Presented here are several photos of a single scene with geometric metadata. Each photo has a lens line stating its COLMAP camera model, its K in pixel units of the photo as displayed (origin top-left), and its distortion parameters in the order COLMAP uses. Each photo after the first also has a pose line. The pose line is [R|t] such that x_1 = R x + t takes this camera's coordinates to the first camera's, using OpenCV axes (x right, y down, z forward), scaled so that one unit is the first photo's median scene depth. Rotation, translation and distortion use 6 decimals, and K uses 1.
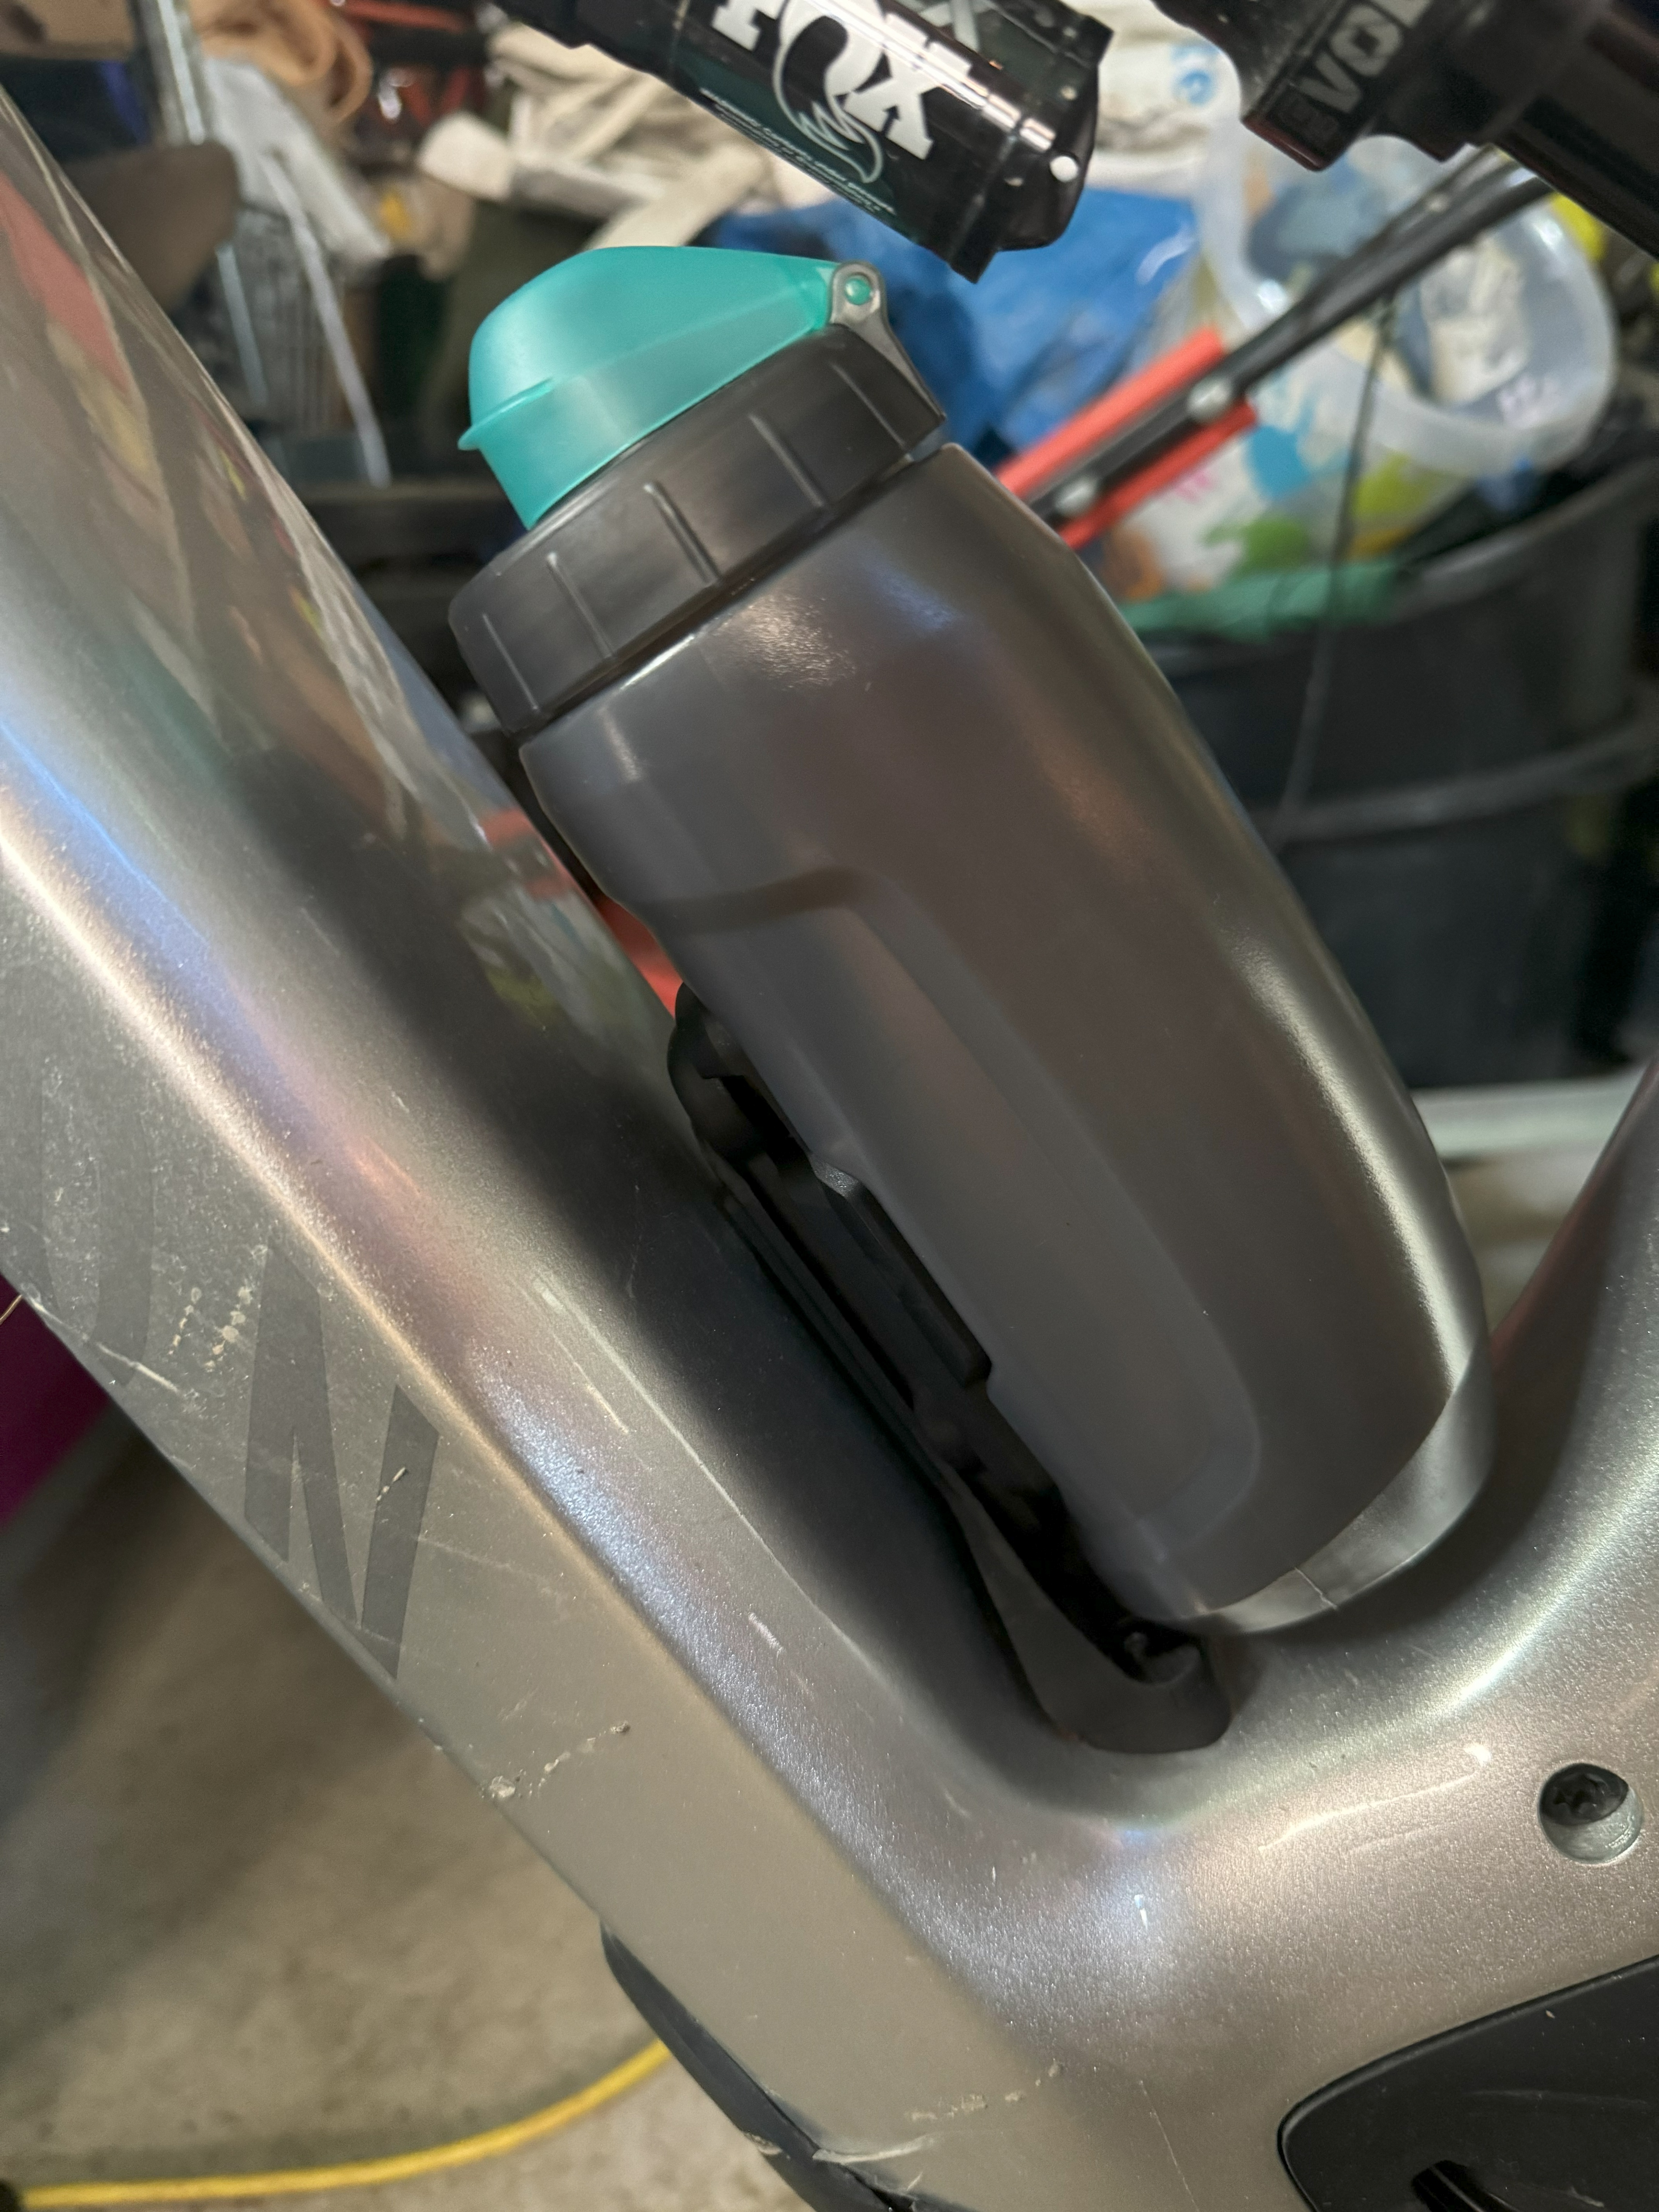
lens RADIAL K [[1566.2, 0, 833.0], [0, 1566.2, 1116.7], [0, 0, 1]] dist [-0.048372, -0.002148]
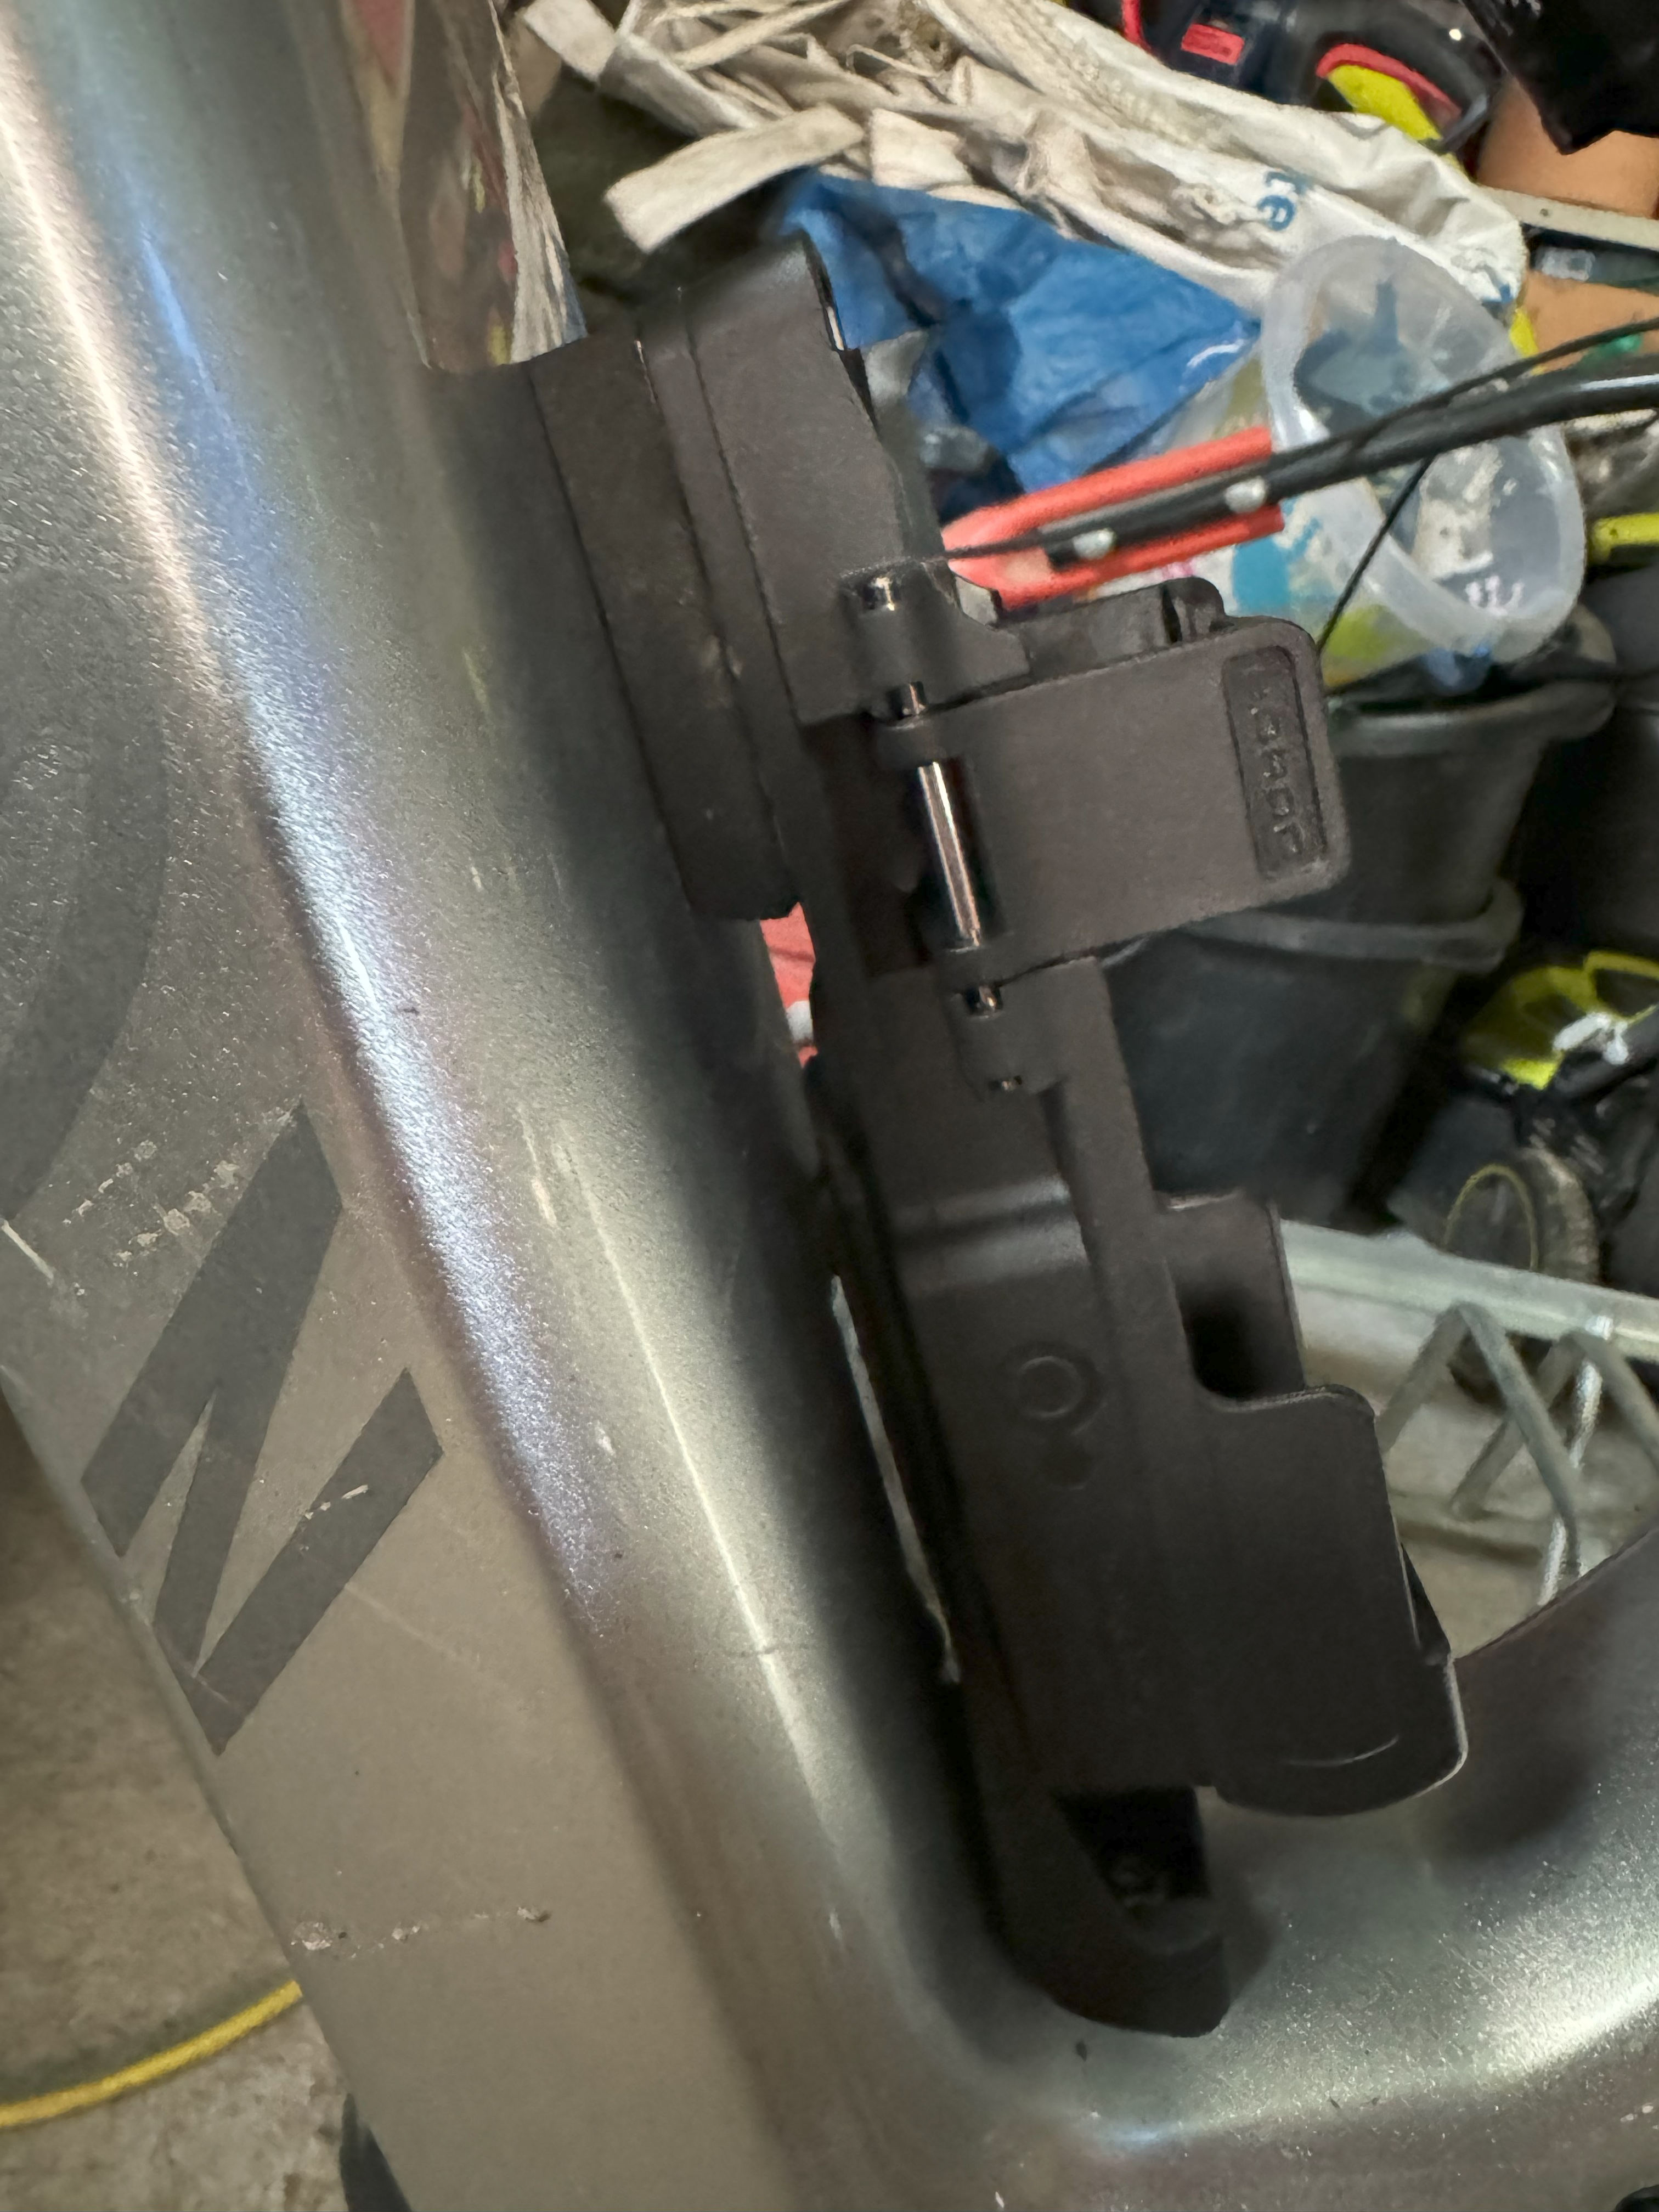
lens RADIAL K [[1528.9, 0, 832.1], [0, 1528.9, 987.4], [0, 0, 1]] dist [-0.026249, 0.004190]
pose [[0.947602, 0.292374, 0.128719, -0.060859], [-0.283676, 0.955425, -0.081801, 0.005213], [-0.146898, 0.041000, 0.988302, 0.083784]]
